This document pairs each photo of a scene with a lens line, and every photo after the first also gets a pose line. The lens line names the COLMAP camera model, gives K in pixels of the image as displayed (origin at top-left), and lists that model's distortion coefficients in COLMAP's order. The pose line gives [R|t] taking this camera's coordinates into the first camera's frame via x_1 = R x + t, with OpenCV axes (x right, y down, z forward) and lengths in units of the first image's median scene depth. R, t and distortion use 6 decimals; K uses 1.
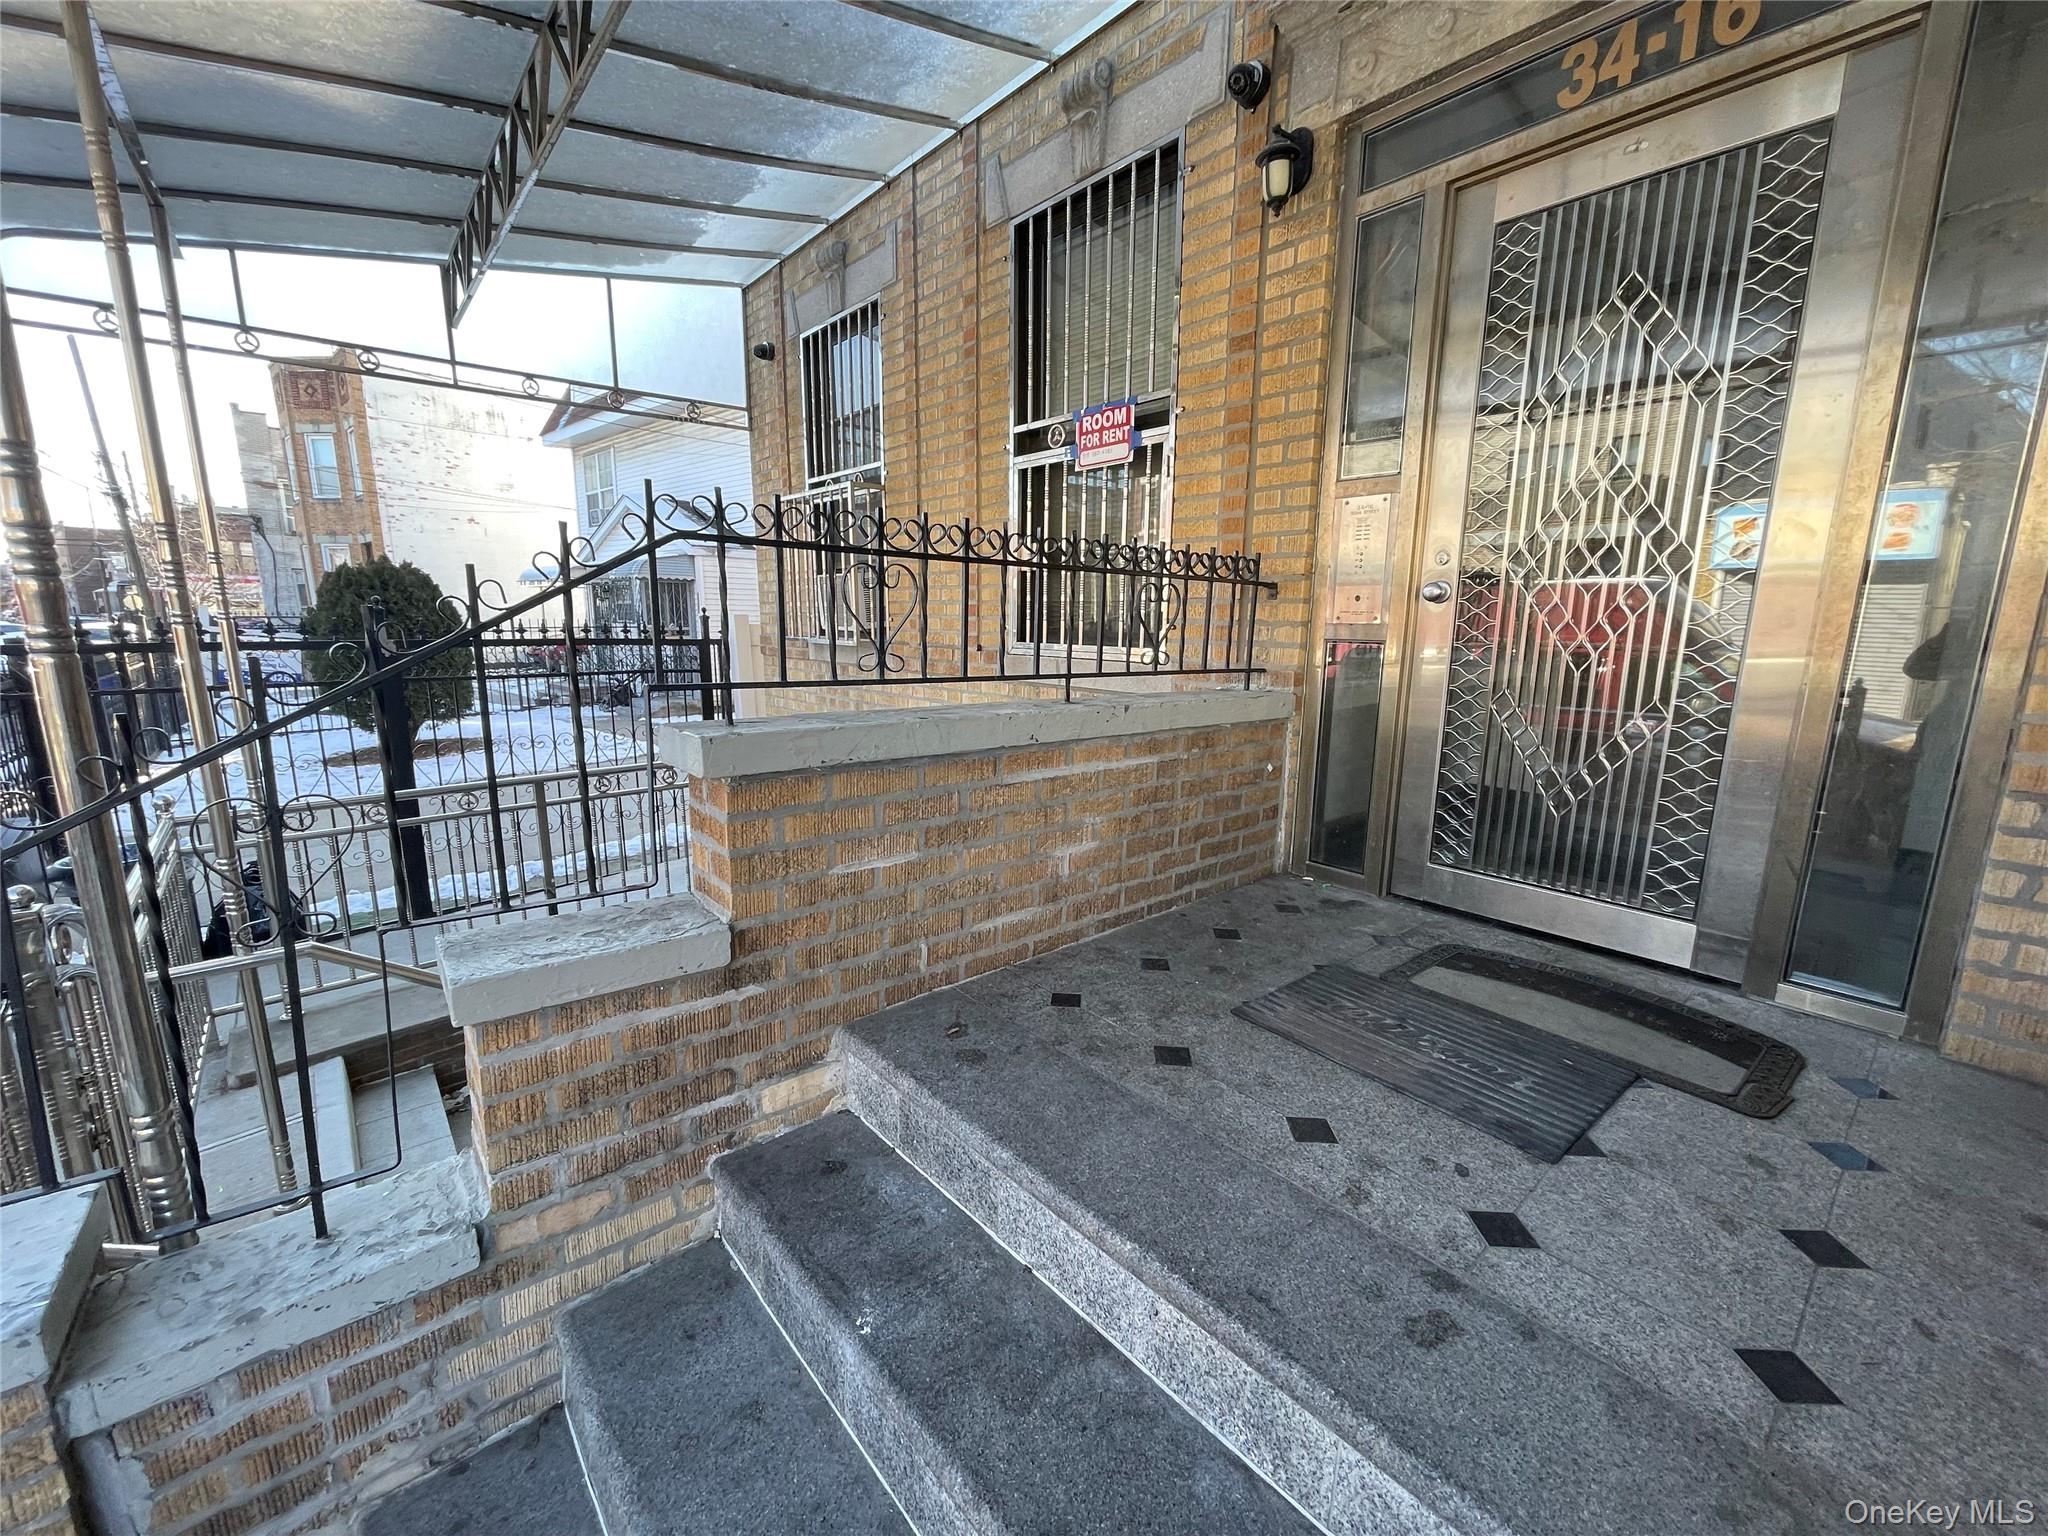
lens RADIAL K [[859.1, 0, 1024.0], [0, 859.1, 768.0], [0, 0, 1]] dist [-0.000784, 0.000048]
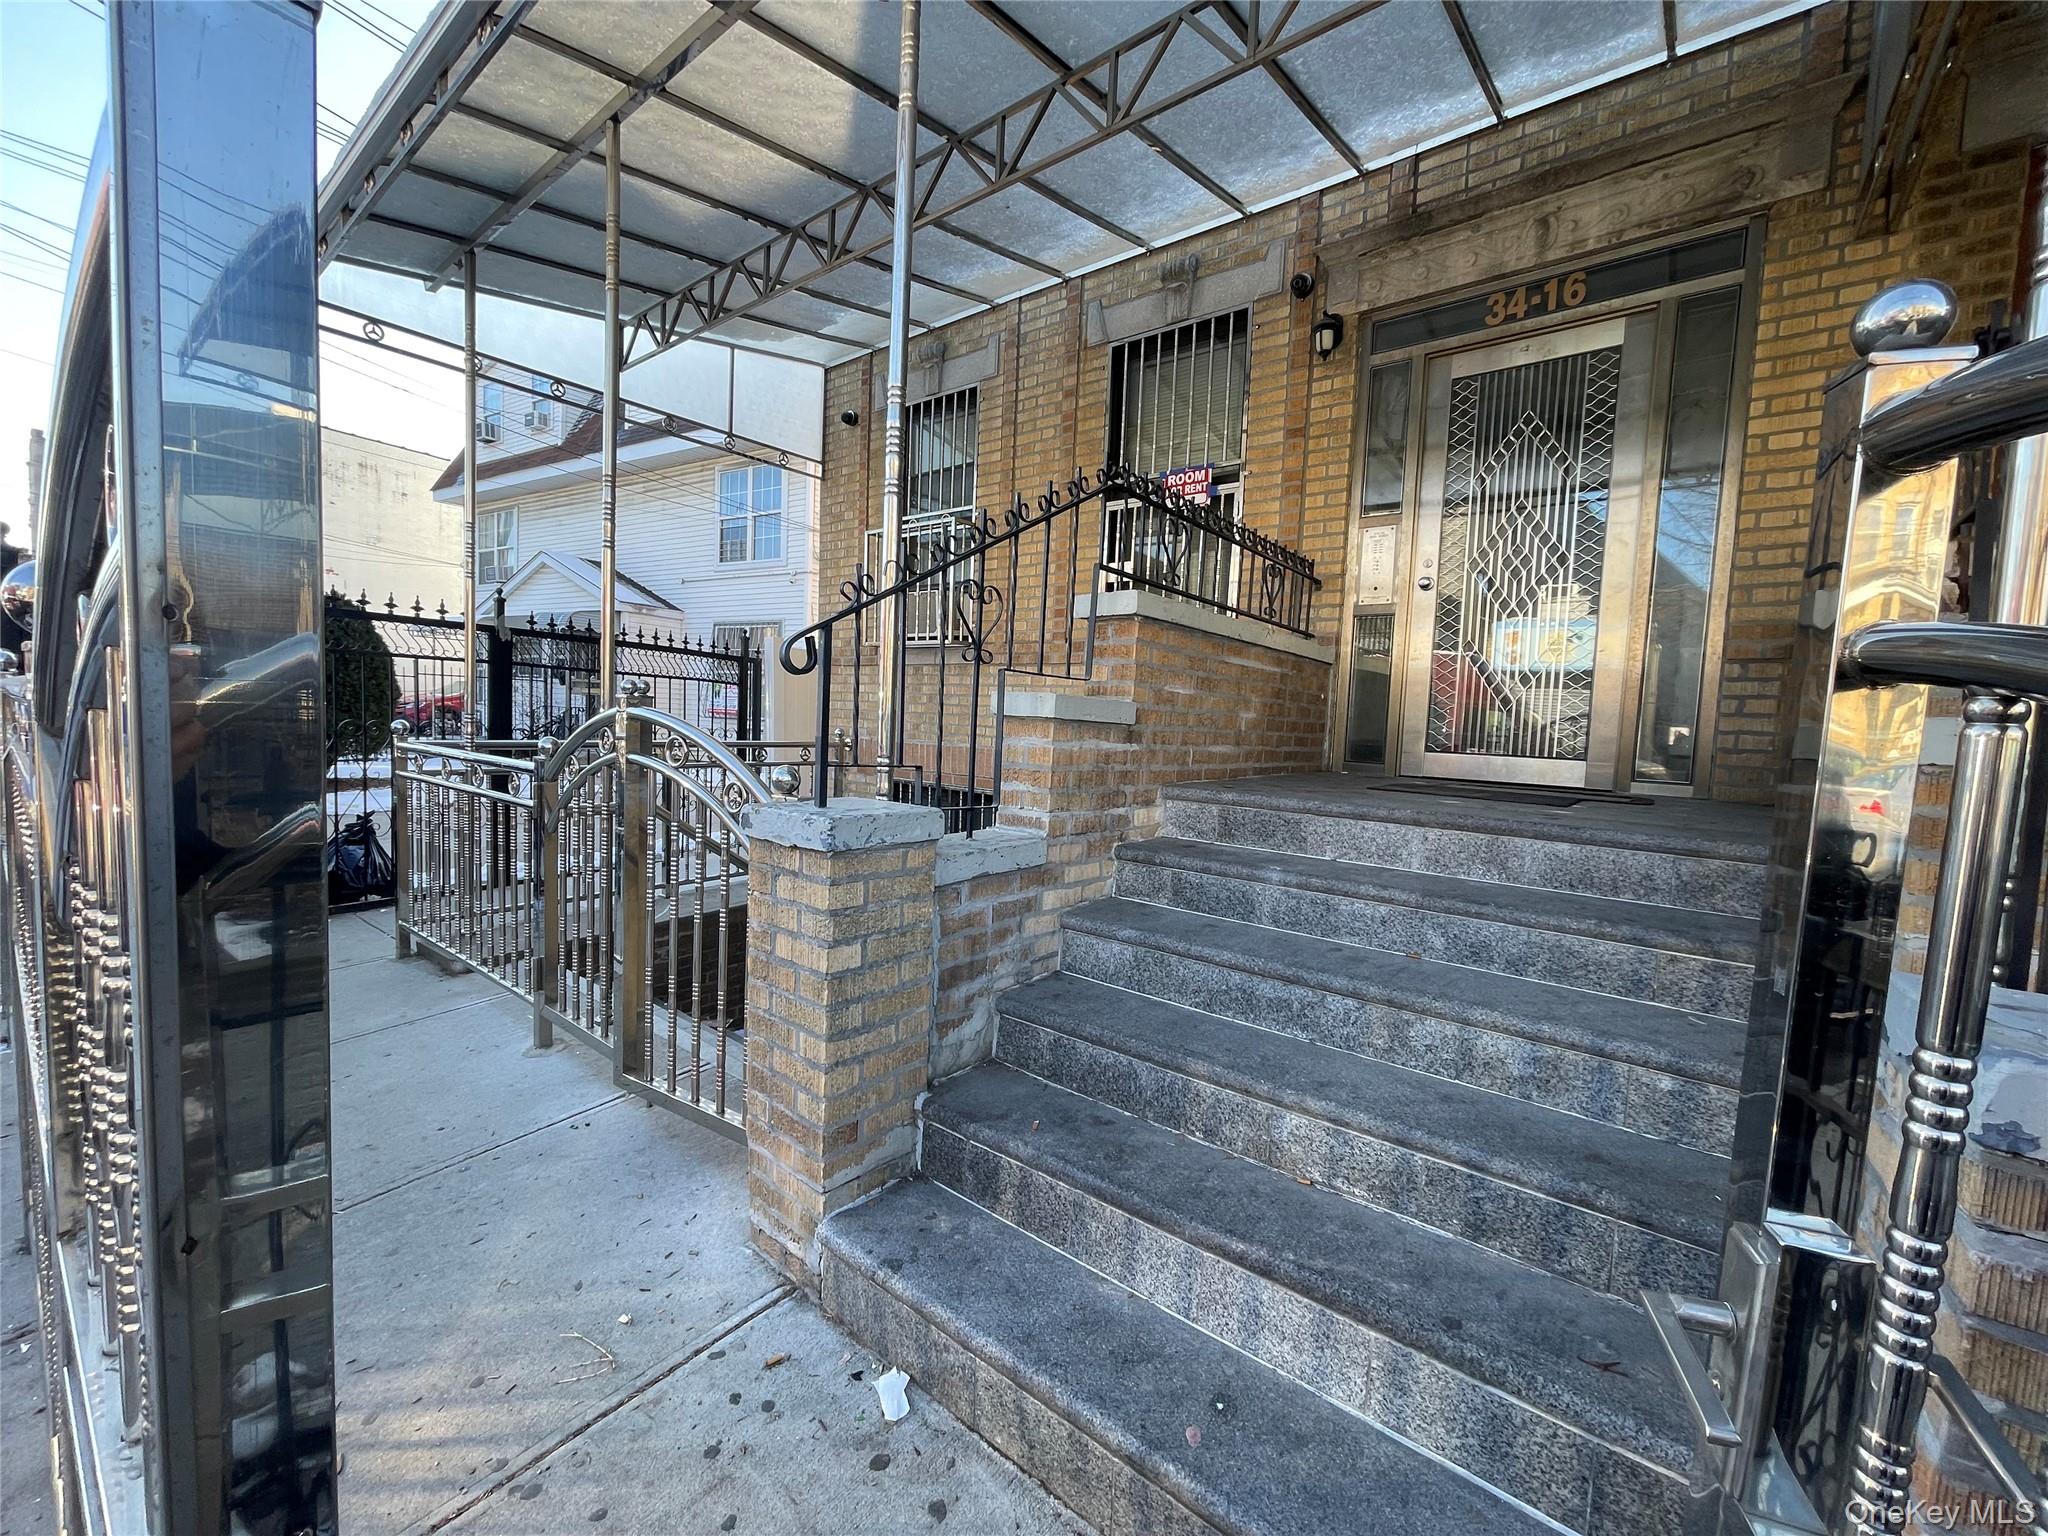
lens RADIAL K [[868.0, 0, 1035.2], [0, 868.0, 764.4], [0, 0, 1]] dist [-0.003466, -0.000443]
pose [[0.979031, 0.022136, 0.202506, -0.538558], [0.003548, 0.992075, -0.125593, 0.319290], [-0.203681, 0.123678, 0.971194, -0.392098]]
